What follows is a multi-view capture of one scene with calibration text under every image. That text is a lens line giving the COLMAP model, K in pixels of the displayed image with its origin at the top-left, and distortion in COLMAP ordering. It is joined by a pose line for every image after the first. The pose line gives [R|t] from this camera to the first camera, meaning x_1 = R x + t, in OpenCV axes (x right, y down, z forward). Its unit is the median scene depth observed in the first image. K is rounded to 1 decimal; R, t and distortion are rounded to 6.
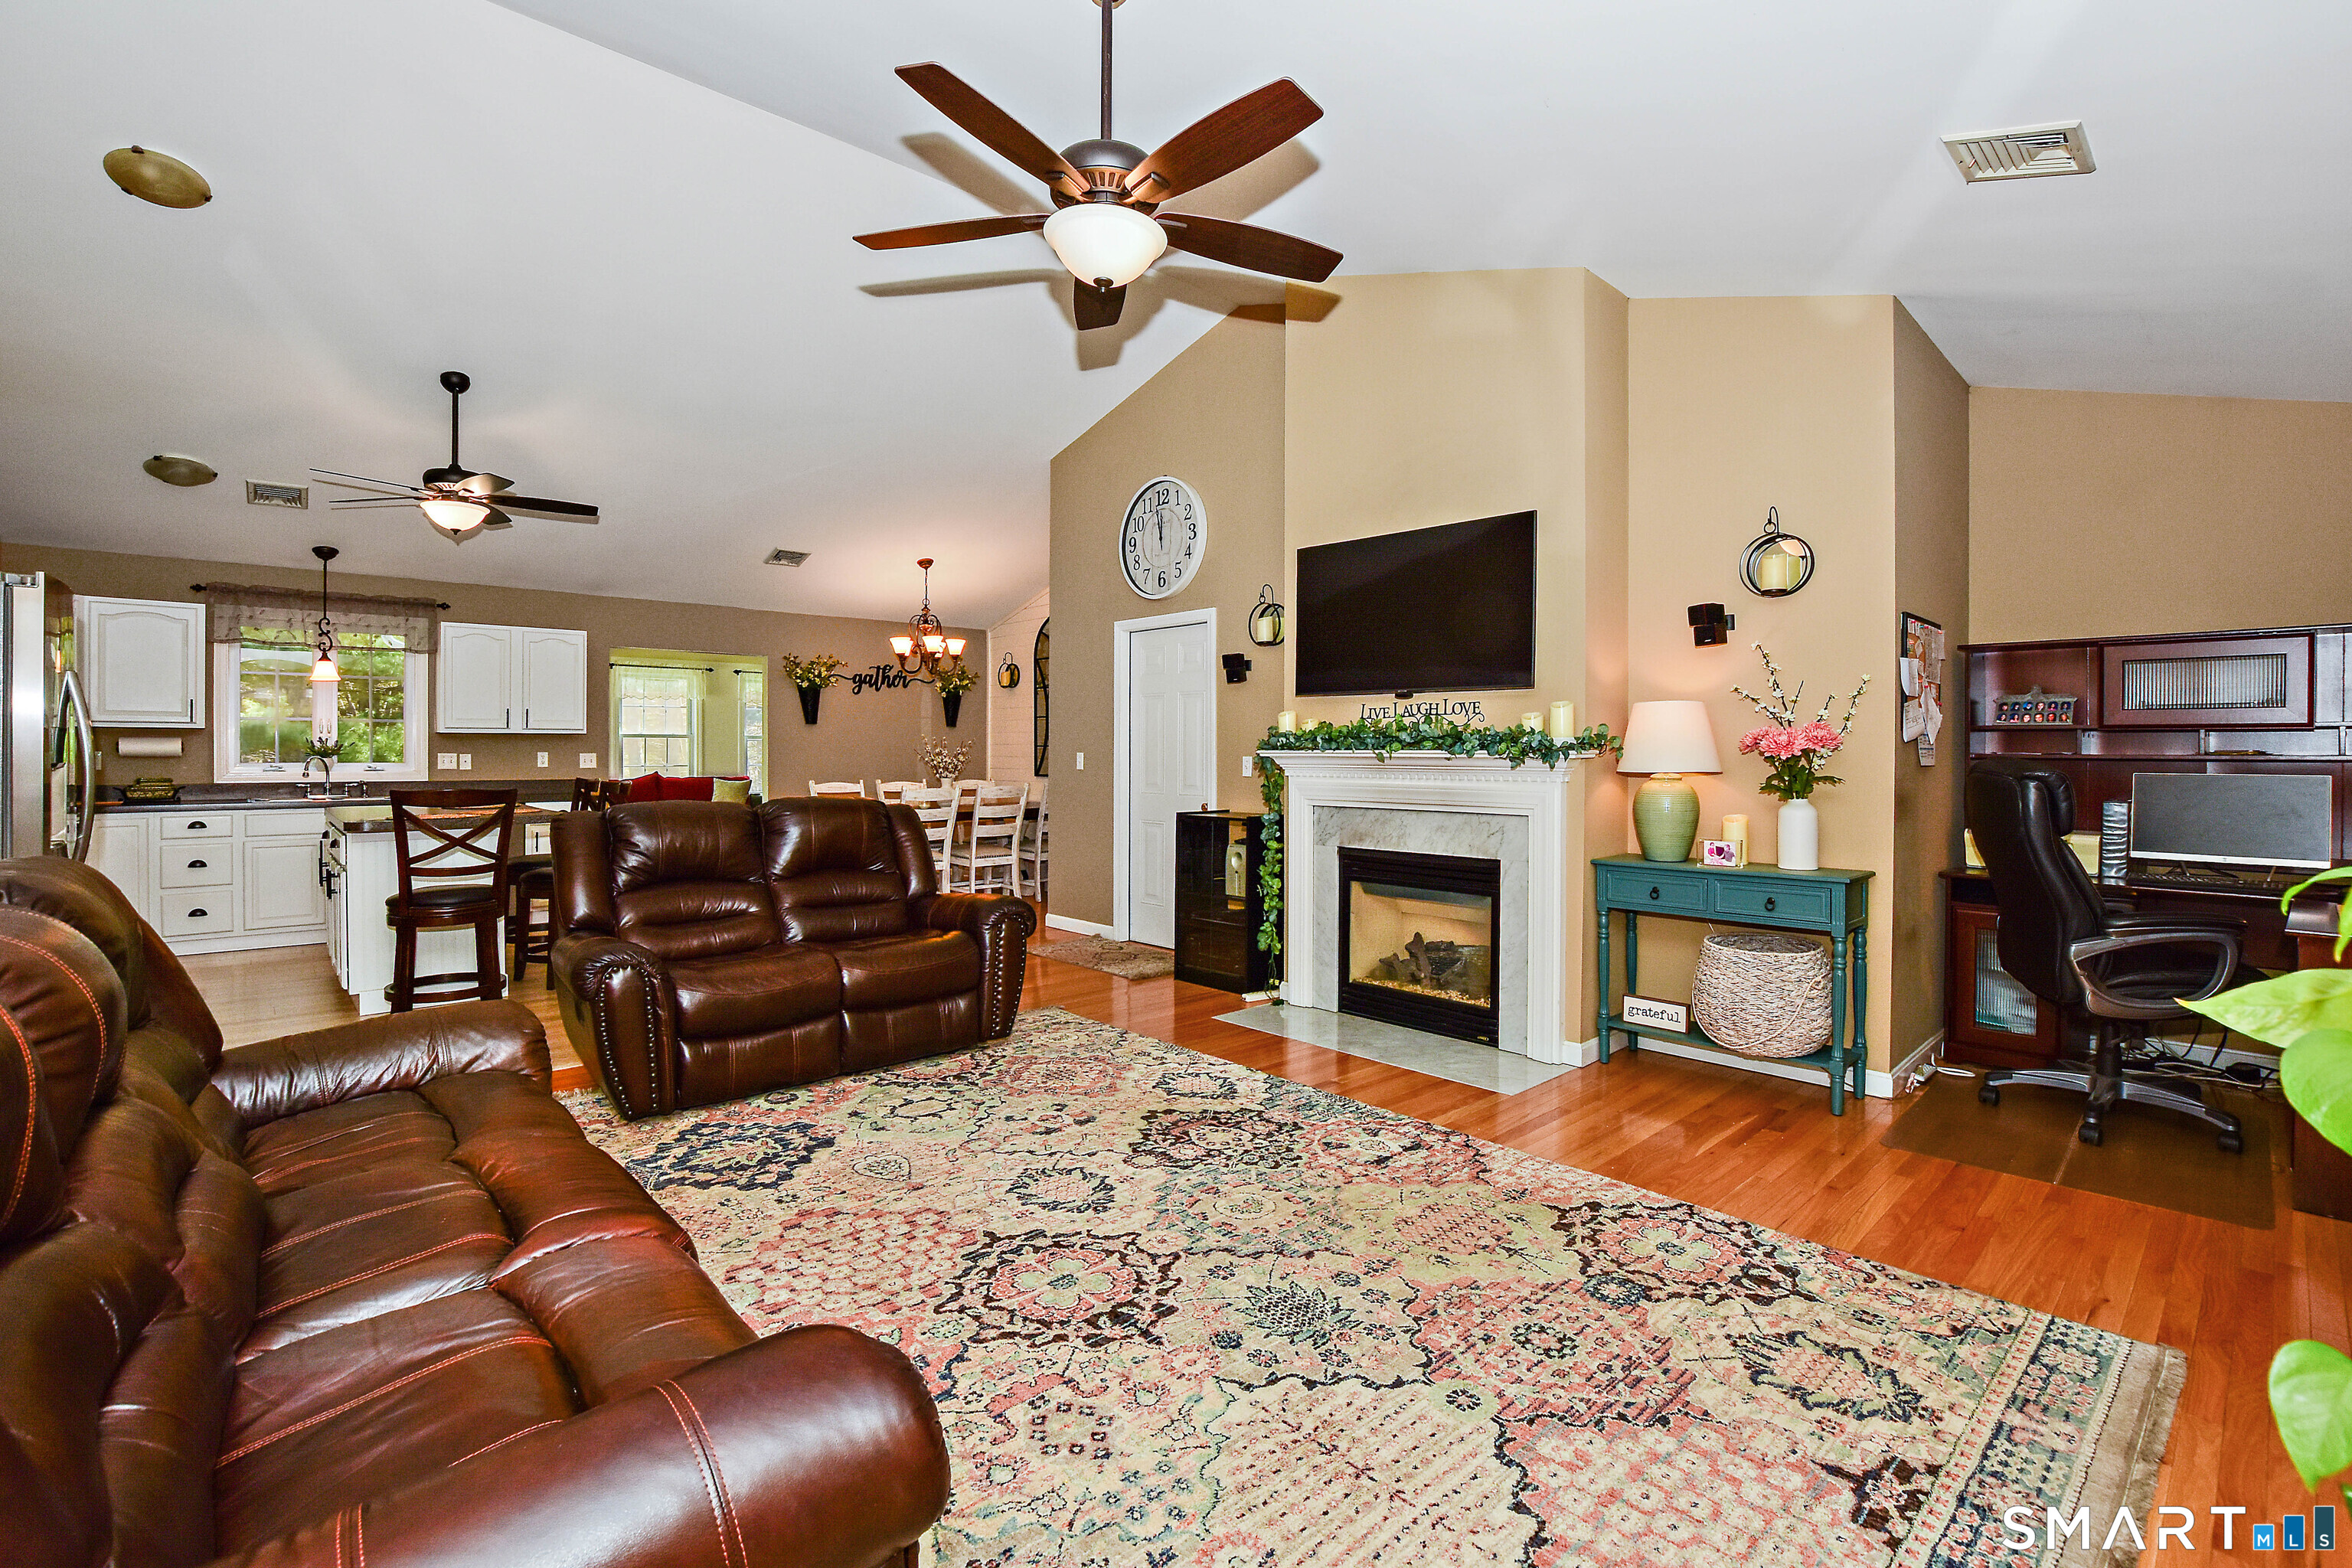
lens RADIAL K [[1047.3, 0, 1176.0], [0, 1047.3, 758.8], [0, 0, 1]] dist [-0.030092, 0.000170]
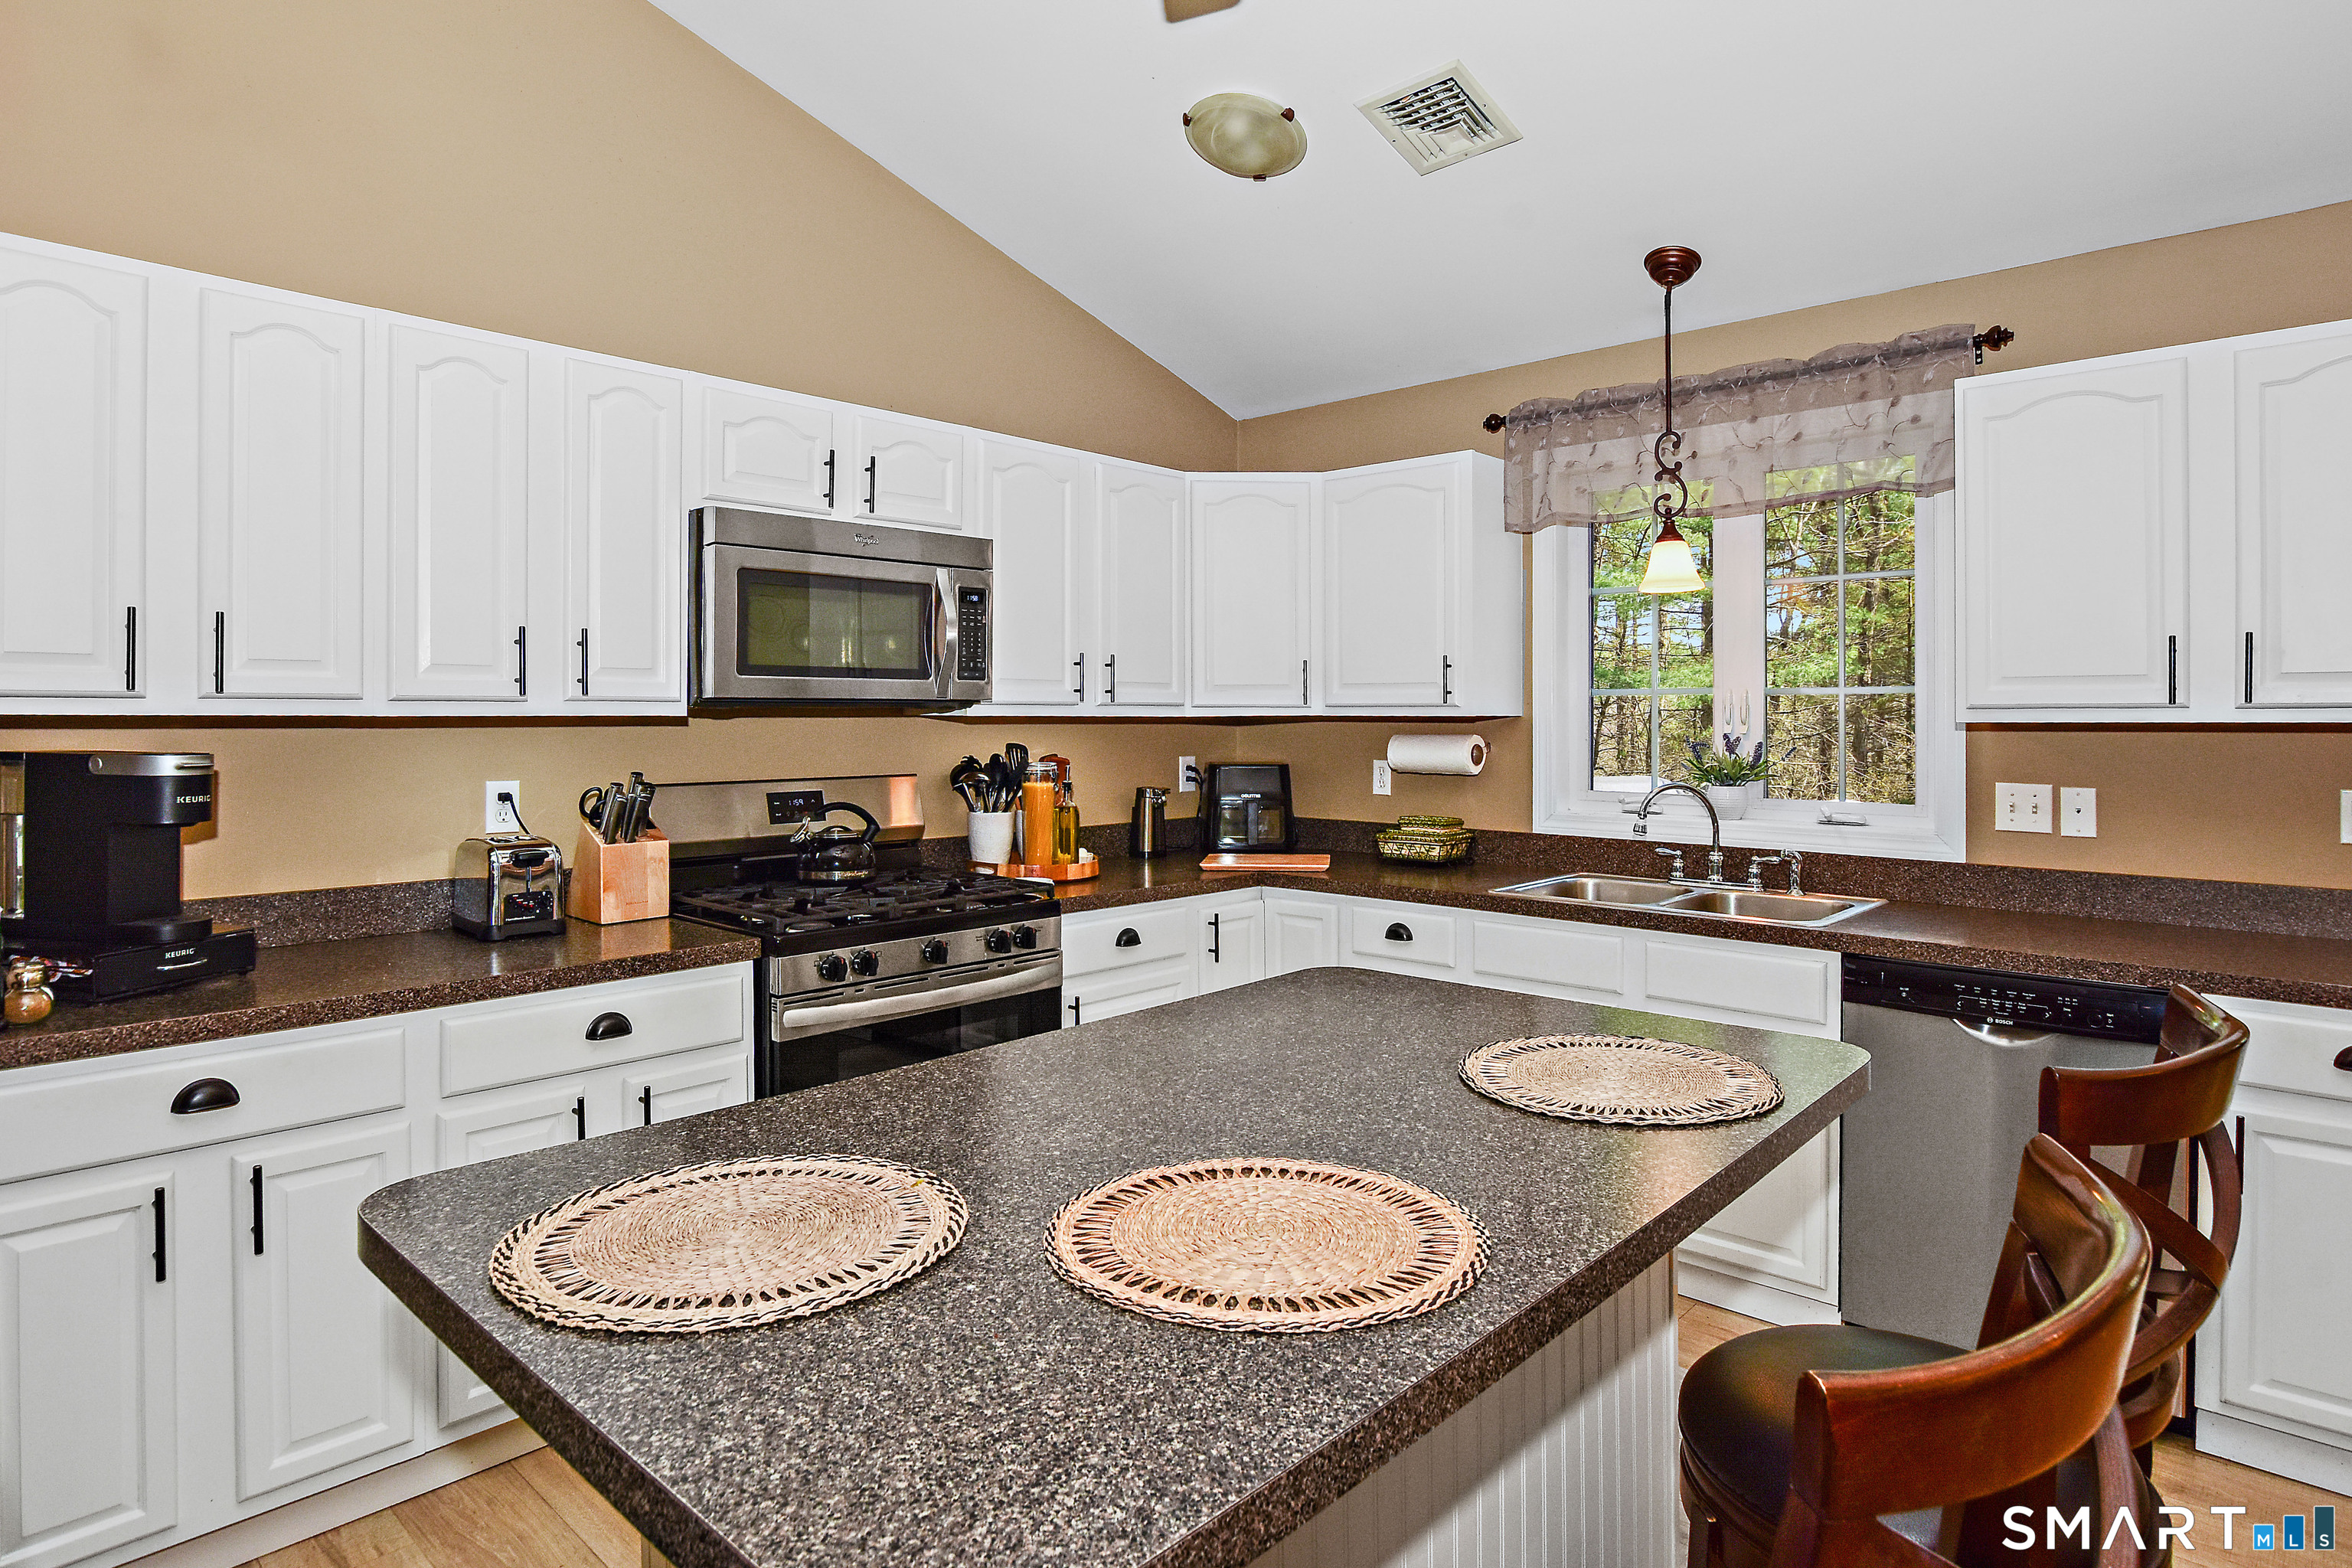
lens RADIAL K [[1283.1, 0, 1180.2], [0, 1283.1, 709.4], [0, 0, 1]] dist [-0.036816, 0.000946]
pose [[0.092480, -0.008920, -0.995675, -0.738325], [-0.008013, 0.999921, -0.009703, -0.051077], [0.995682, 0.008875, 0.092401, 1.553891]]
